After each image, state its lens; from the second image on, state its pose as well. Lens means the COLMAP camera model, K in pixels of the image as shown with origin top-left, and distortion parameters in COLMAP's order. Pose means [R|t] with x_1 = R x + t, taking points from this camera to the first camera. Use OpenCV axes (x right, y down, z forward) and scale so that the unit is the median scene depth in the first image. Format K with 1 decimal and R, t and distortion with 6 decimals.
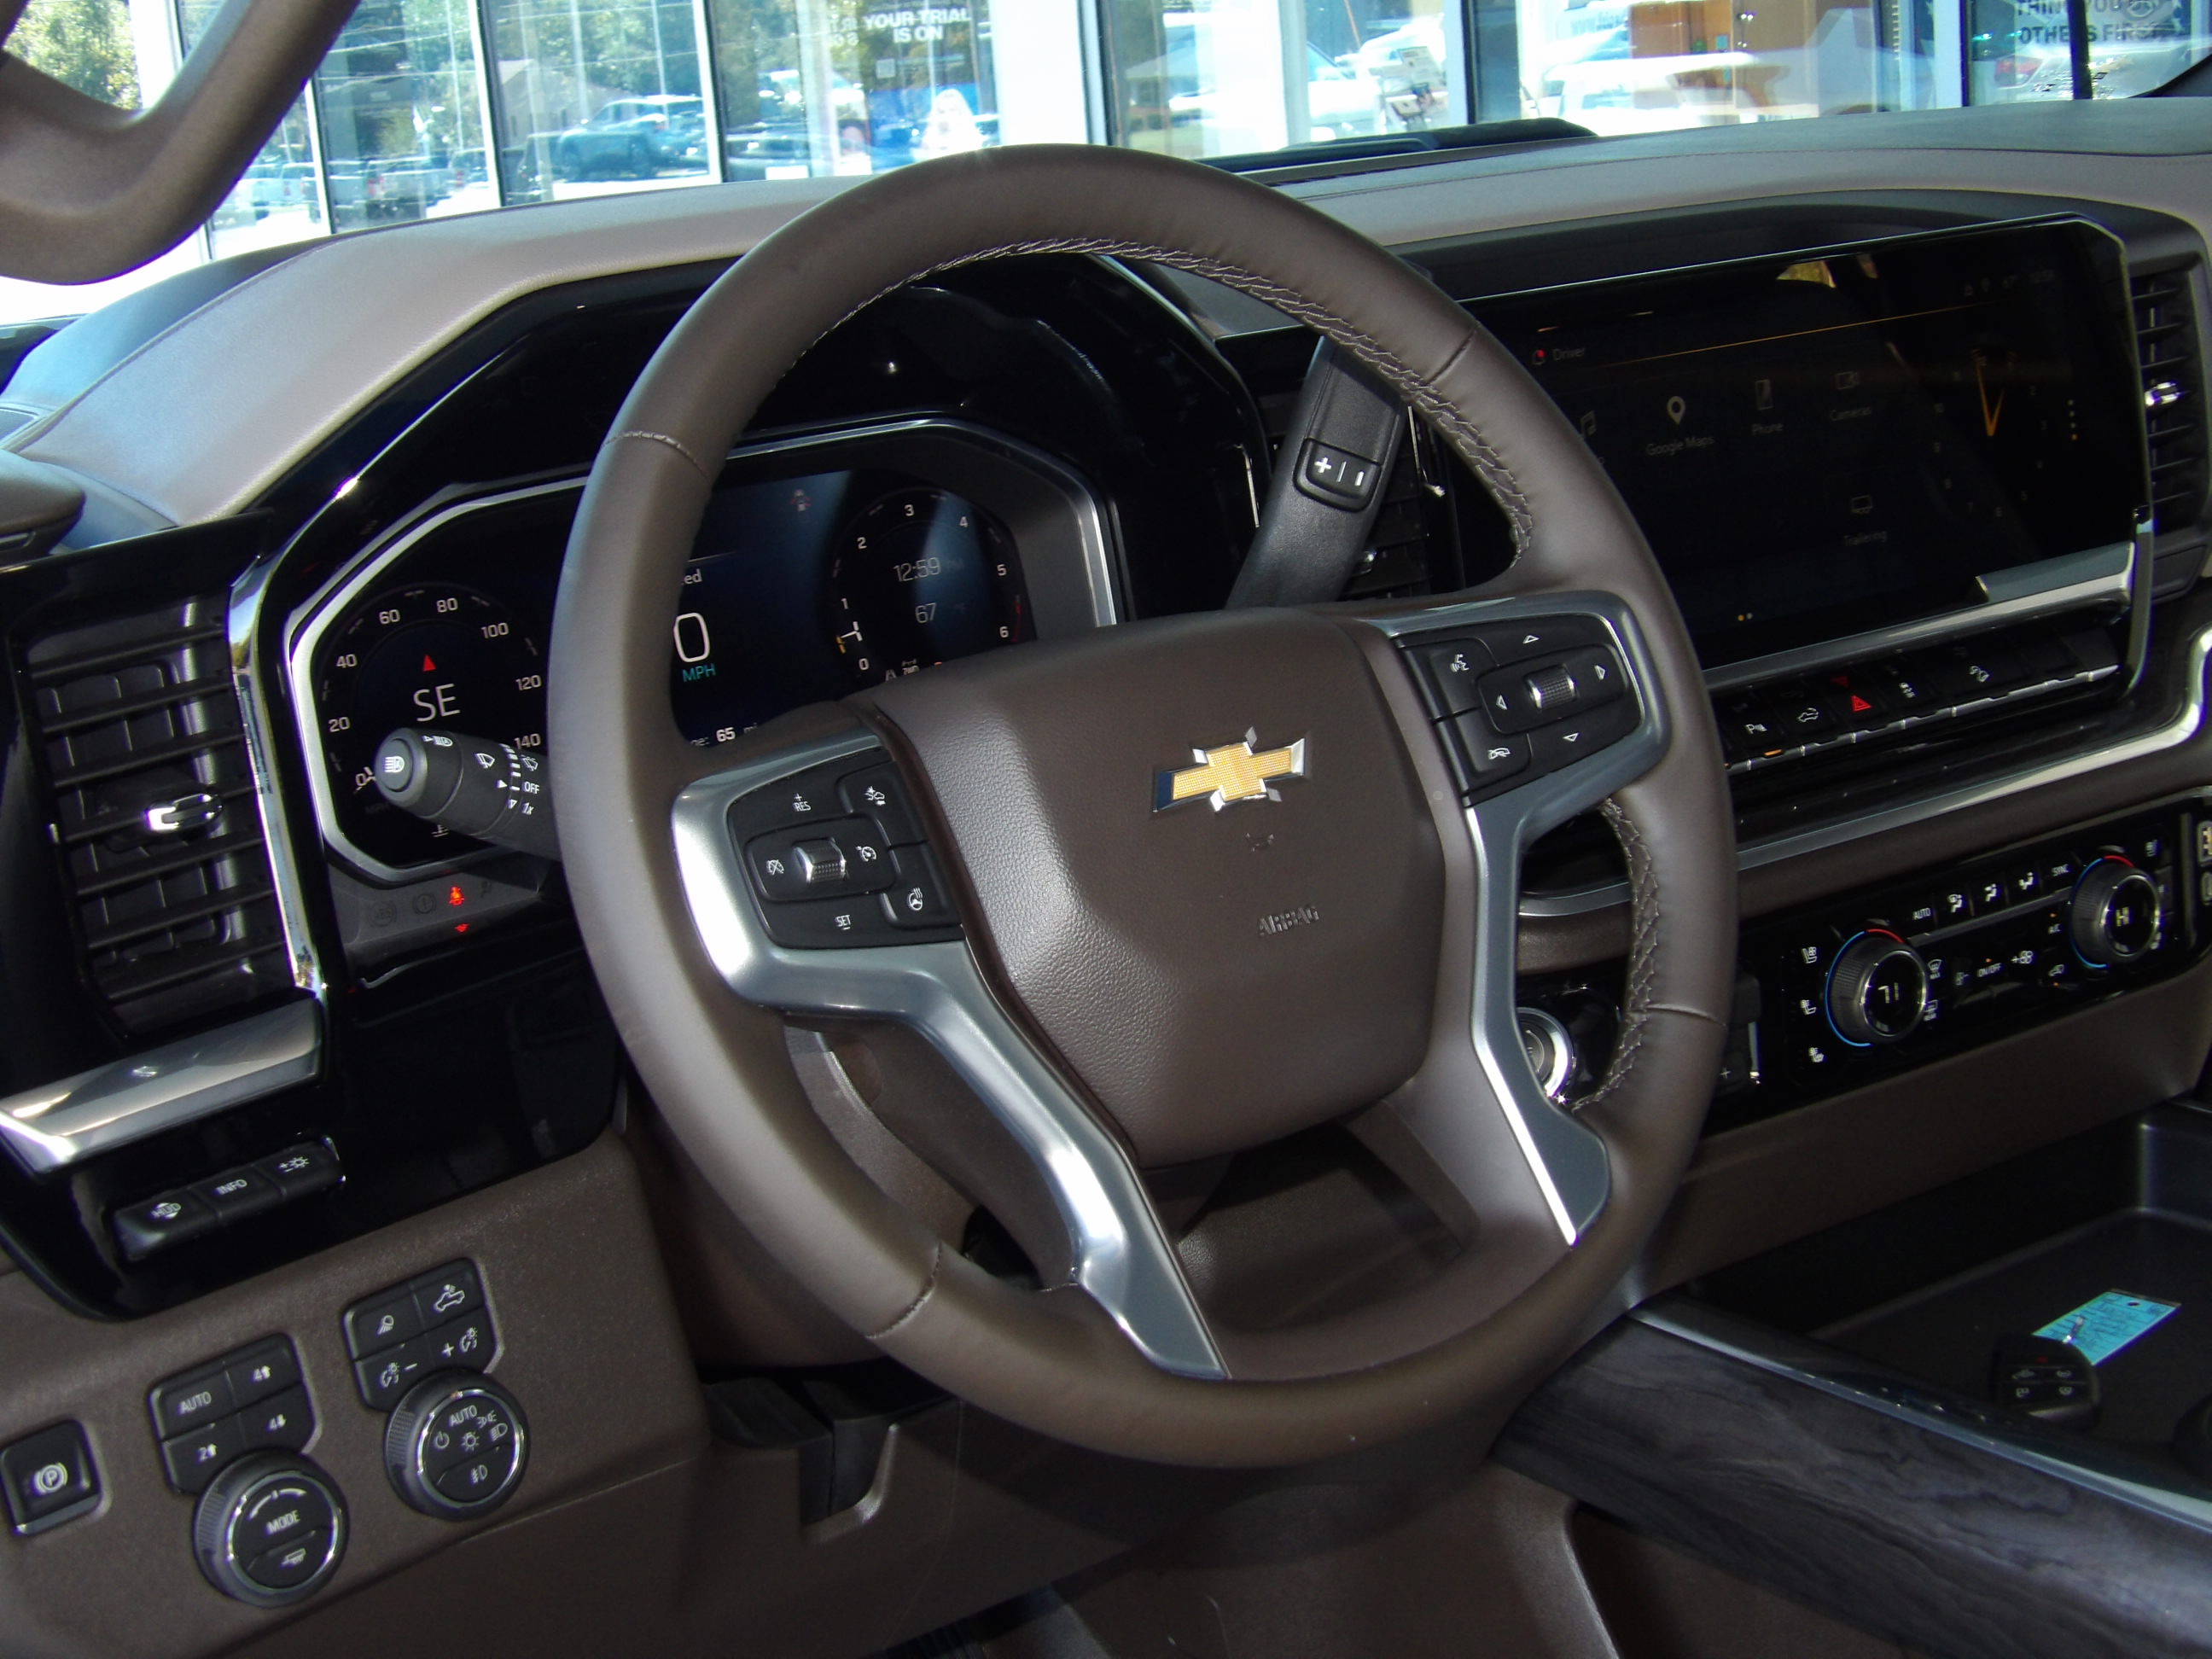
lens RADIAL K [[2981.4, 0, 1096.9], [0, 2981.4, 831.2], [0, 0, 1]] dist [-0.157904, 0.000000]
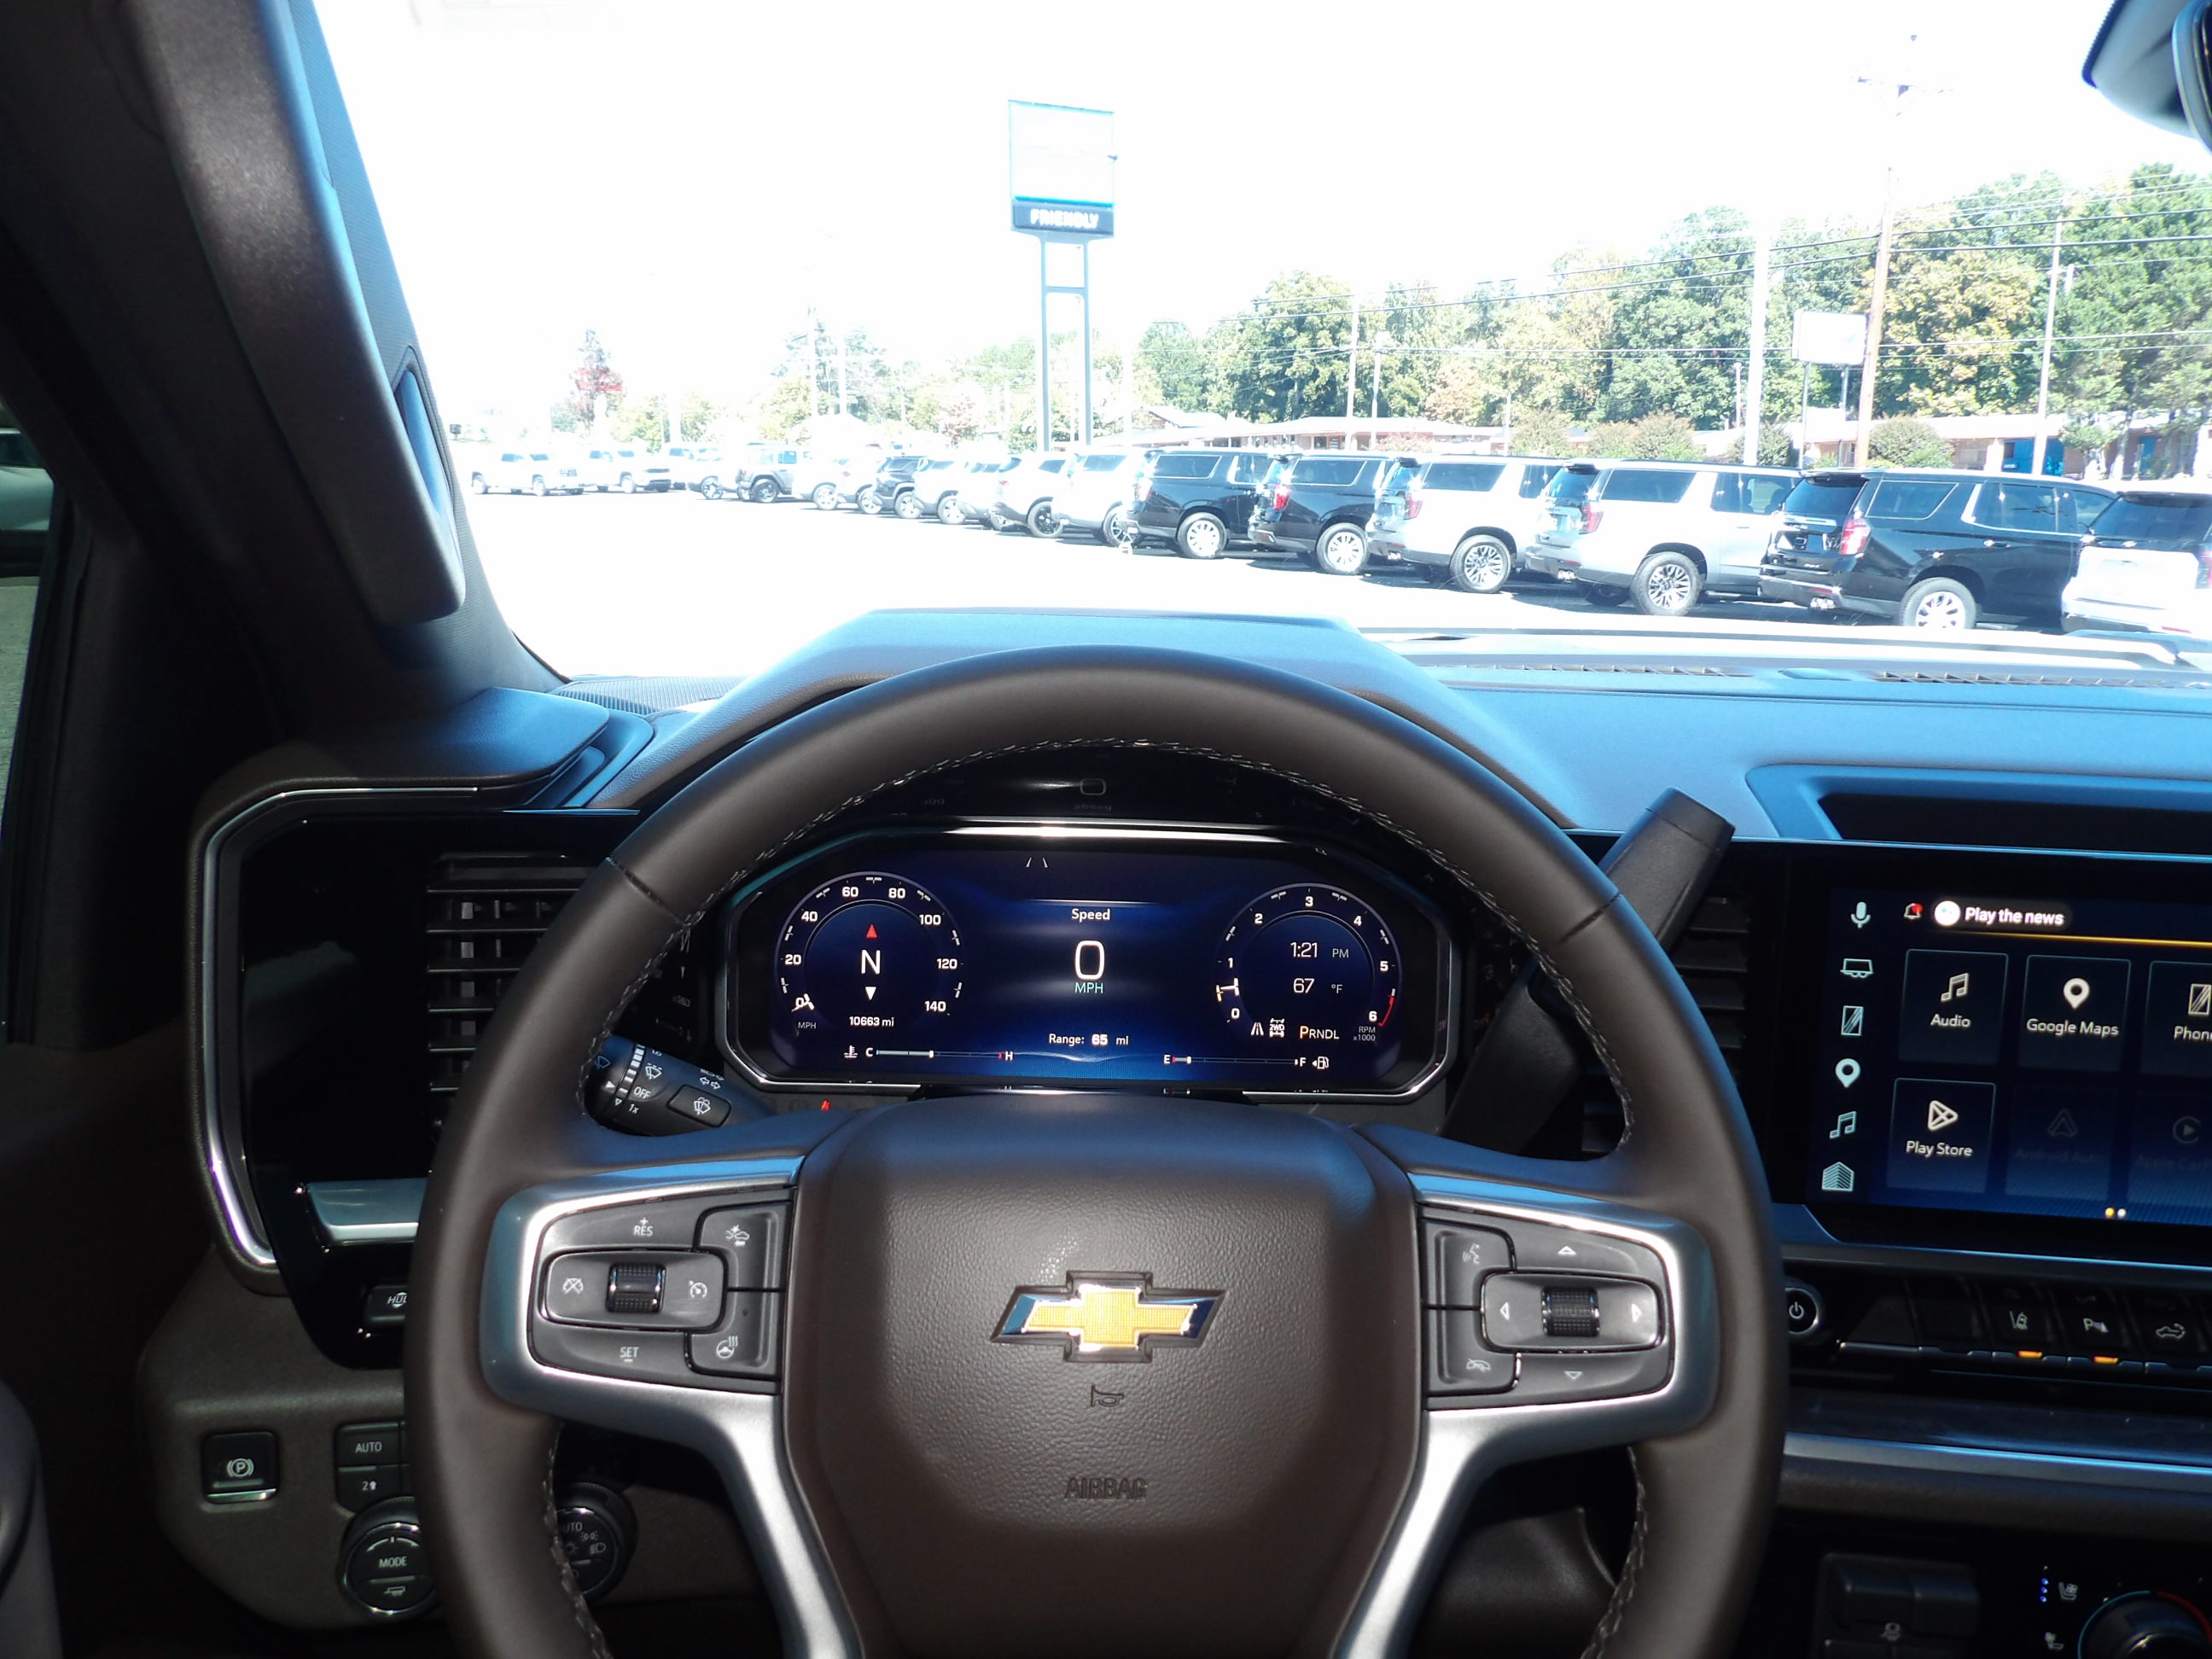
lens RADIAL K [[1615.8, 0, 1117.0], [0, 1615.8, 815.5], [0, 0, 1]] dist [-0.017497, 0.009415]
pose [[0.809946, 0.231394, -0.538930, 0.219299], [-0.248997, 0.967626, 0.041246, -0.147005], [0.531026, 0.100785, 0.841340, 0.385677]]
